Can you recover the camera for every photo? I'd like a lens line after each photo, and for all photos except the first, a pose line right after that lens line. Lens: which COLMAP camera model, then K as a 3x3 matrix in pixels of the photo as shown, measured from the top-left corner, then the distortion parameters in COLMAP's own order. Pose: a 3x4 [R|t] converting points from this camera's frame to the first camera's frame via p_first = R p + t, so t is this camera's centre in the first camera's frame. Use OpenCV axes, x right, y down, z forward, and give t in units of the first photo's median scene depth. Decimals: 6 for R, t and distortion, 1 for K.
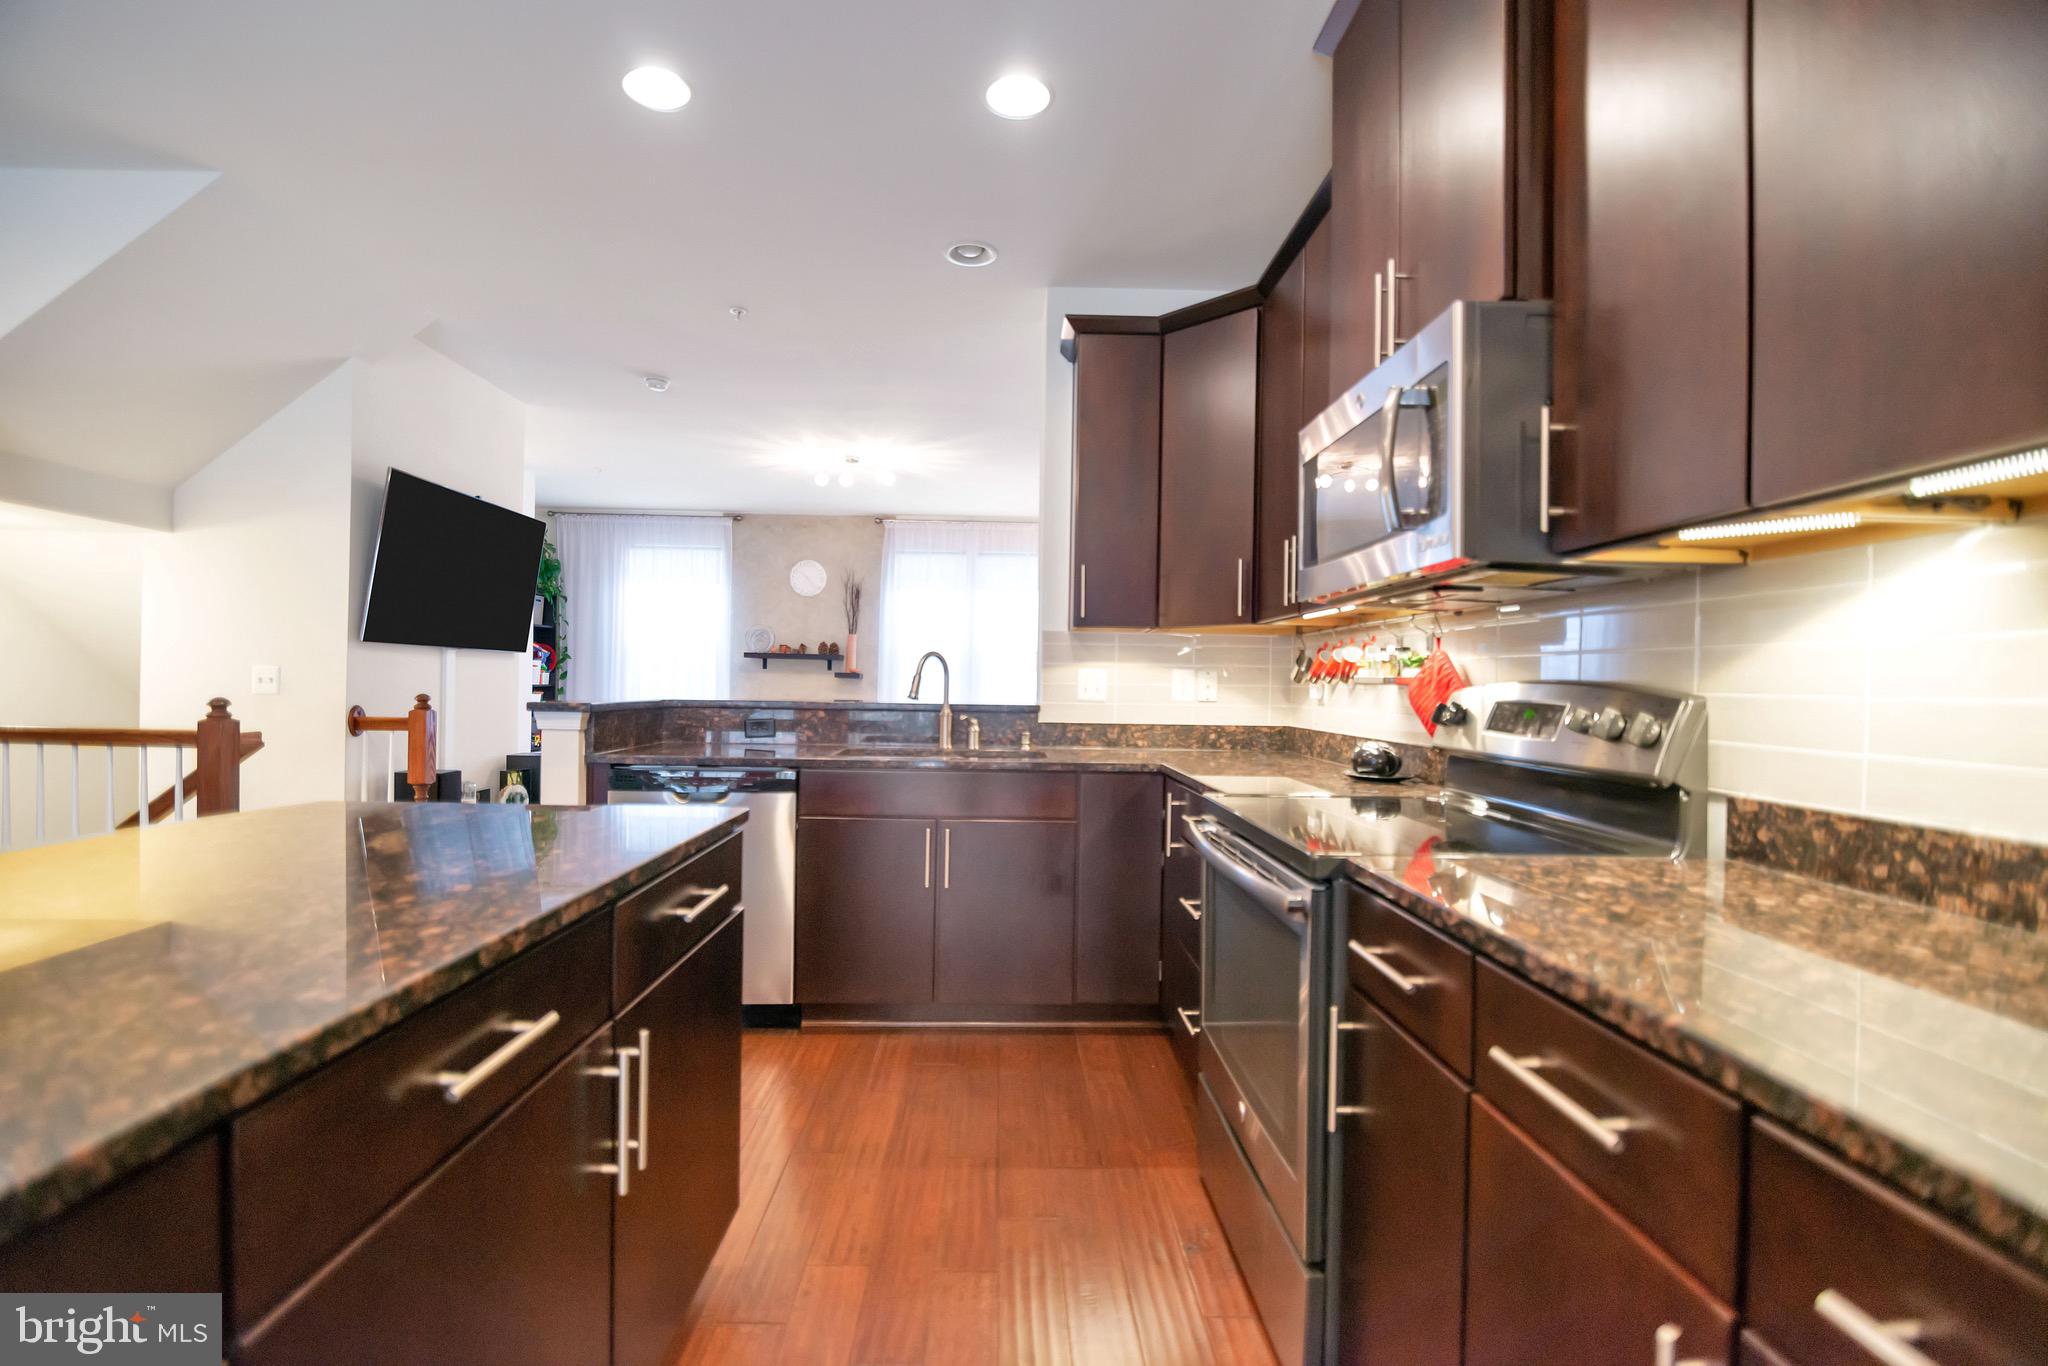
lens RADIAL K [[907.6, 0, 1018.9], [0, 907.6, 686.2], [0, 0, 1]] dist [-0.007363, -0.004587]
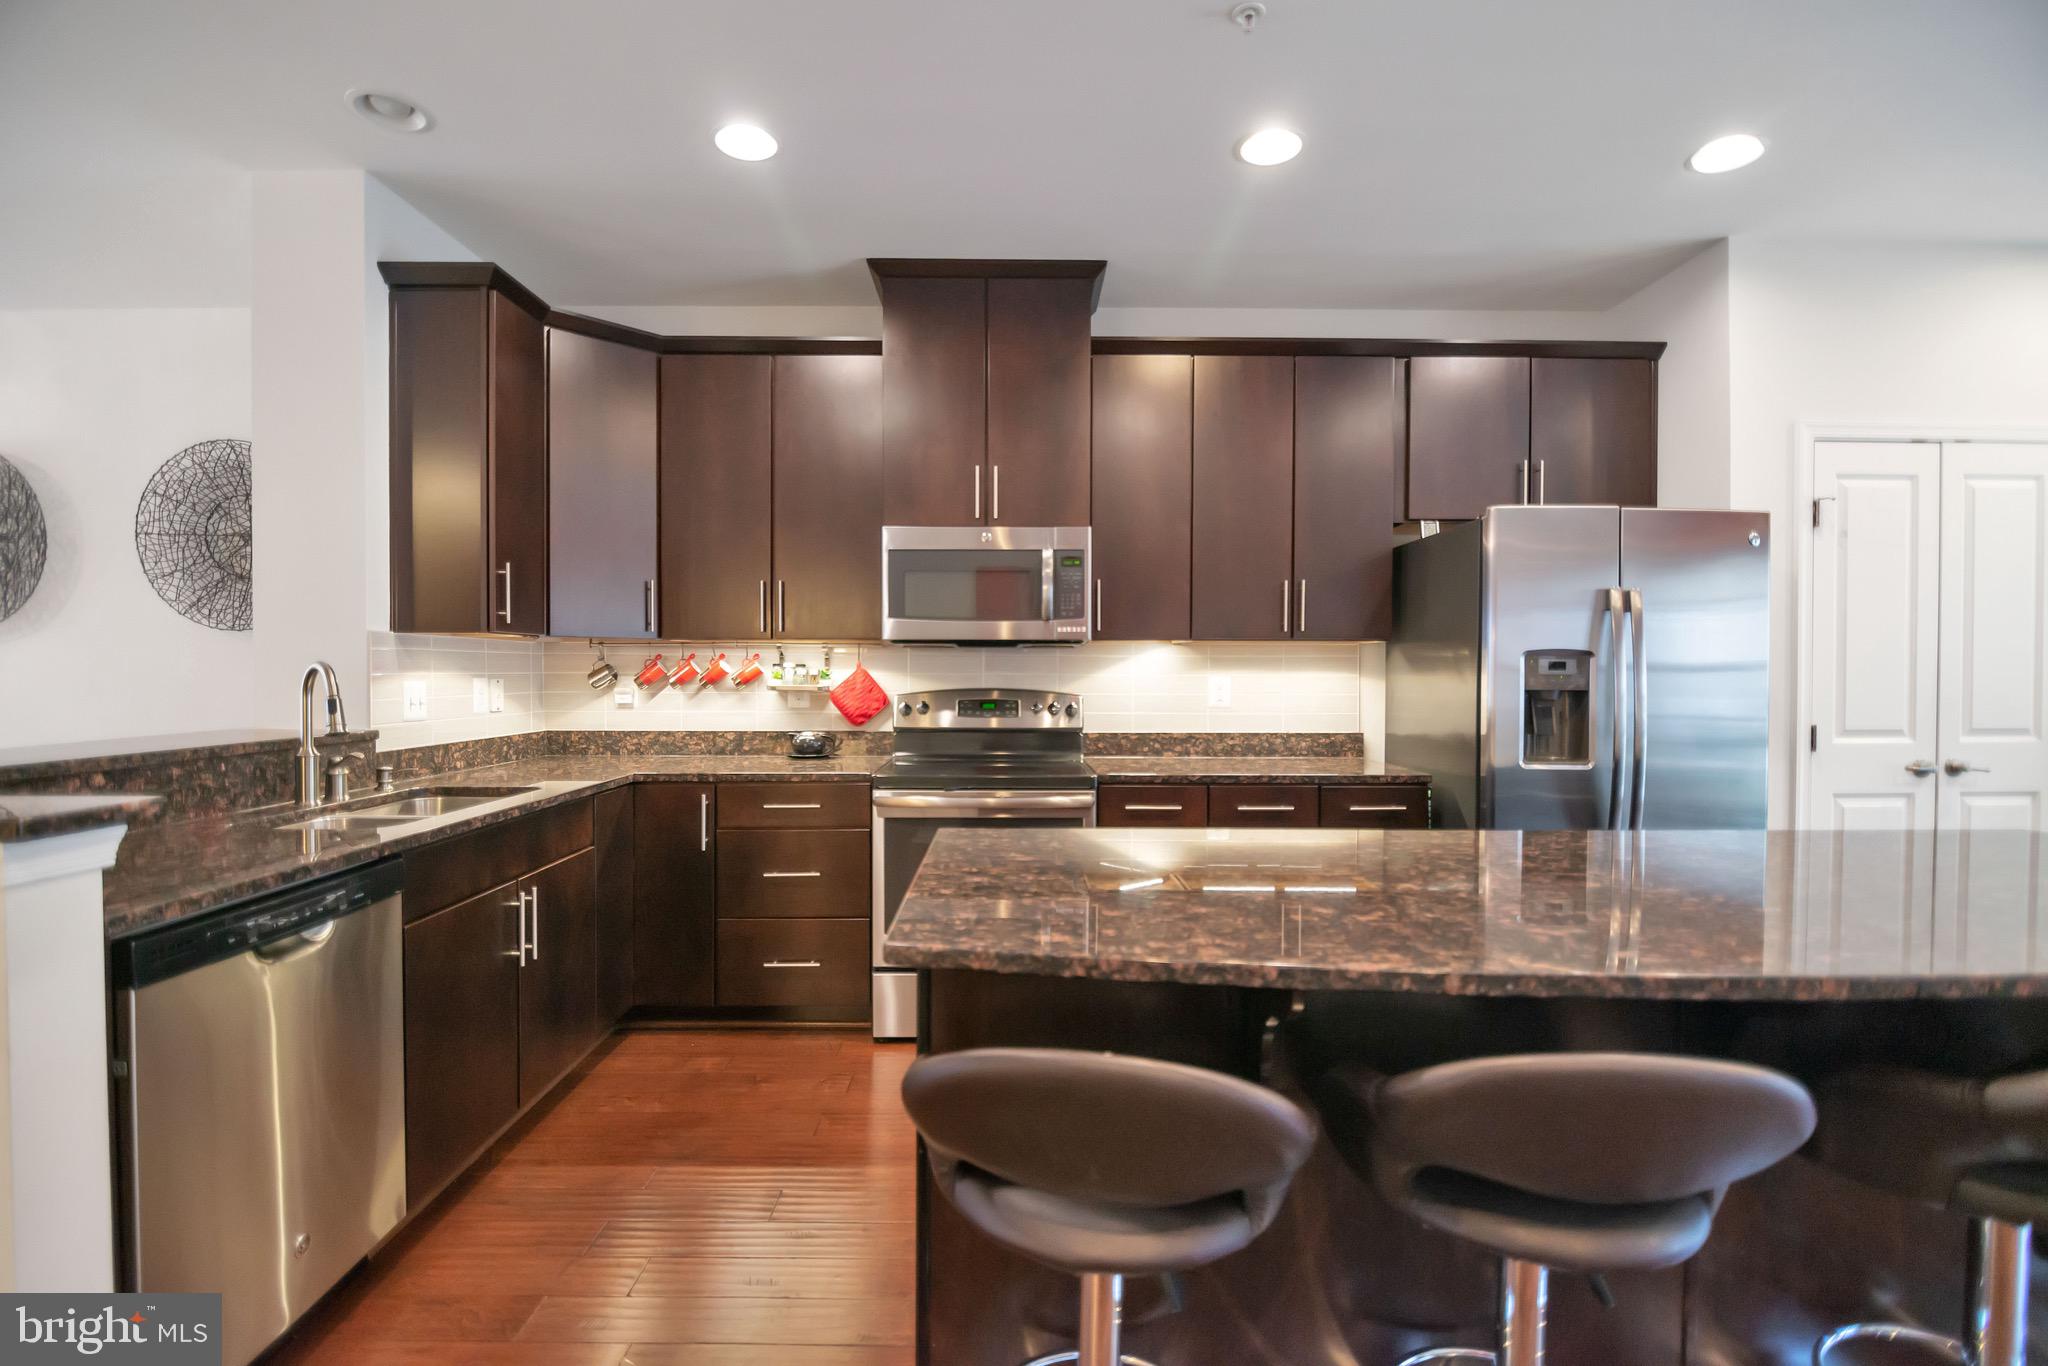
lens RADIAL K [[907.6, 0, 1019.2], [0, 907.6, 689.3], [0, 0, 1]] dist [-0.007363, -0.004587]
pose [[0.013067, -0.035471, 0.999285, -0.771932], [0.003039, 0.999367, 0.035435, -0.040741], [-0.999910, 0.002574, 0.013167, 0.488724]]
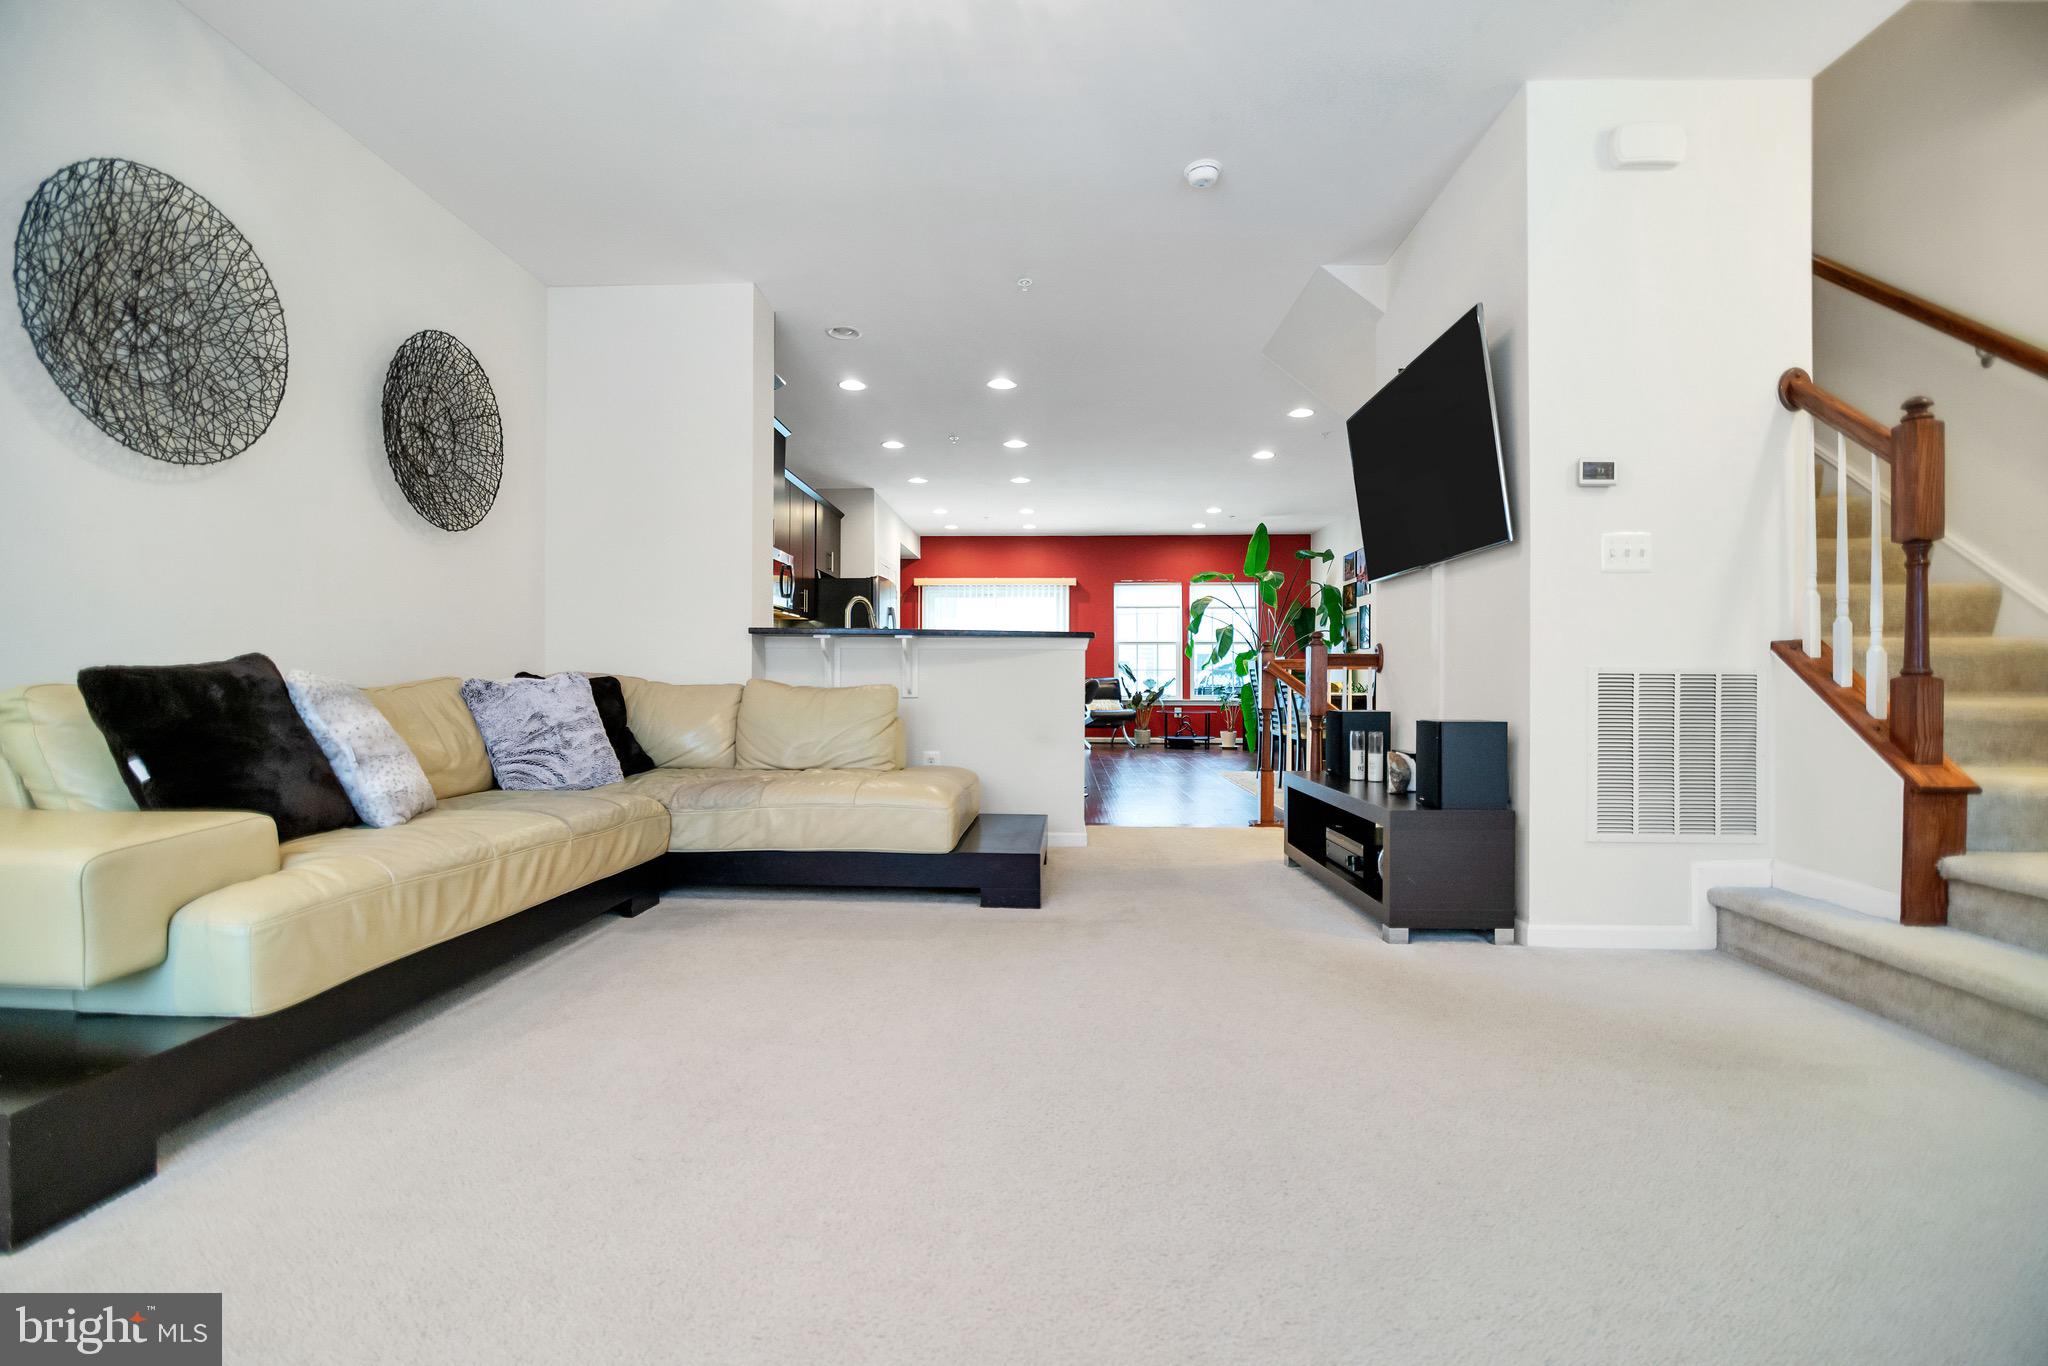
lens RADIAL K [[907.6, 0, 1013.9], [0, 907.6, 682.4], [0, 0, 1]] dist [-0.007363, -0.004587]
pose [[-0.997333, -0.020962, 0.069914, -0.448057], [-0.020486, 0.999762, 0.007517, 0.081394], [-0.070055, 0.006065, -0.997525, 2.456909]]
